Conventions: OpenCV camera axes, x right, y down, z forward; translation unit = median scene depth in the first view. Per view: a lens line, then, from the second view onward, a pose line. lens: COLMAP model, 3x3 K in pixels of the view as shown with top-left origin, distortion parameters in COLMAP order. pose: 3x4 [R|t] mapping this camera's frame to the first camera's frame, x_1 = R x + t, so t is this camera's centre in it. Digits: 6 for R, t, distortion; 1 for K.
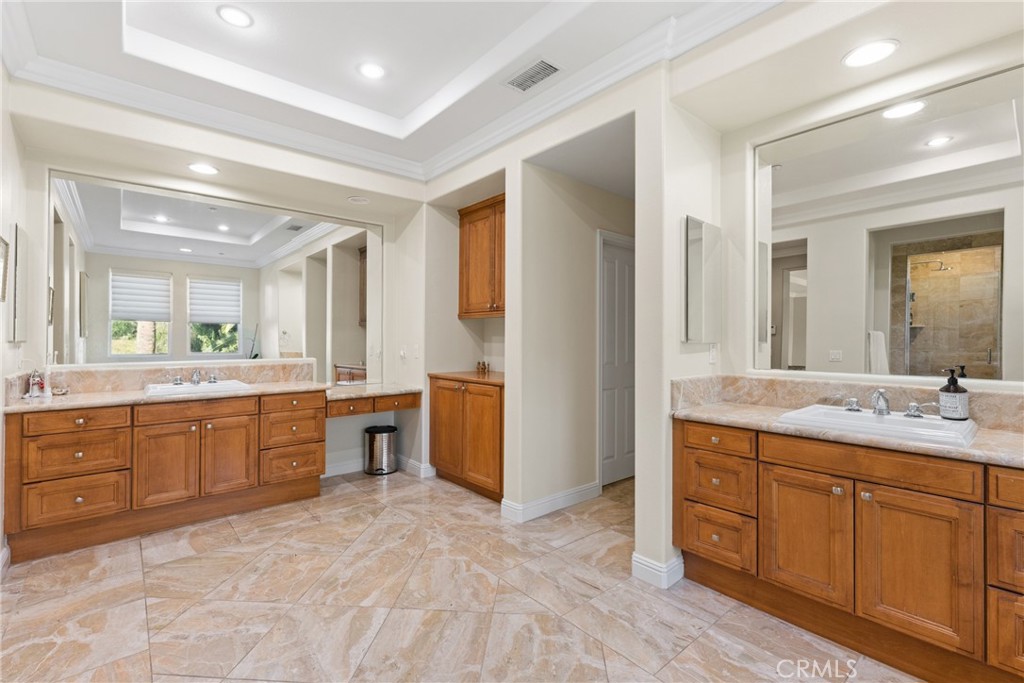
lens RADIAL K [[447.3, 0, 506.5], [0, 447.3, 336.8], [0, 0, 1]] dist [0.001798, -0.000059]
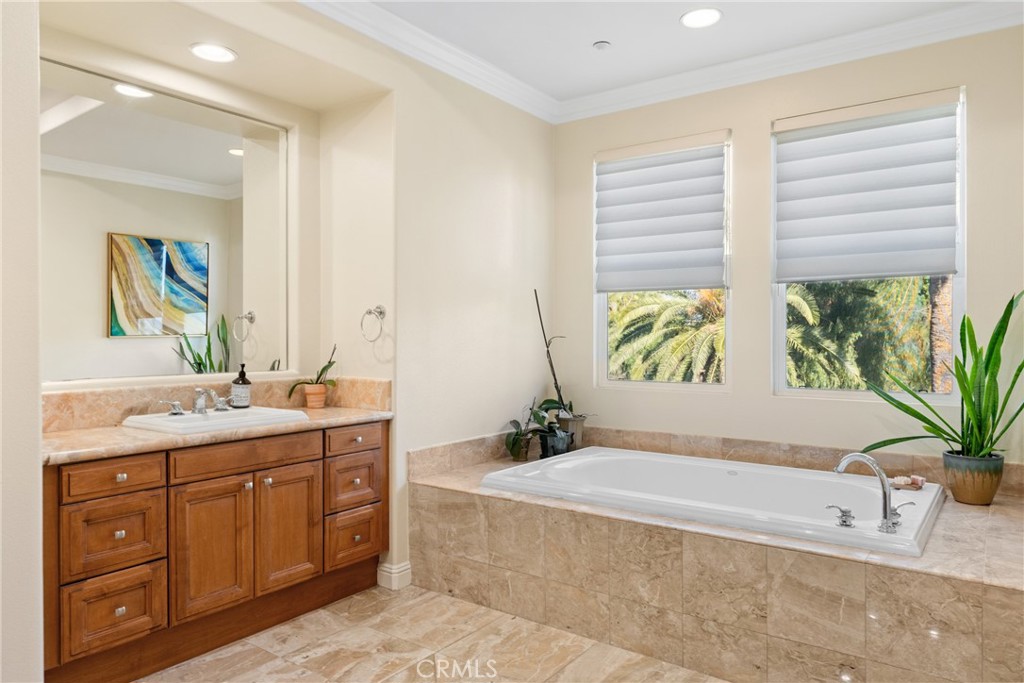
lens RADIAL K [[668.9, 0, 508.4], [0, 668.9, 341.7], [0, 0, 1]] dist [-0.007265, -0.001133]
pose [[-0.217411, -0.007311, 0.976053, -0.791364], [-0.002801, 0.999973, 0.006866, 0.001288], [-0.976076, -0.001241, -0.217425, 0.676061]]
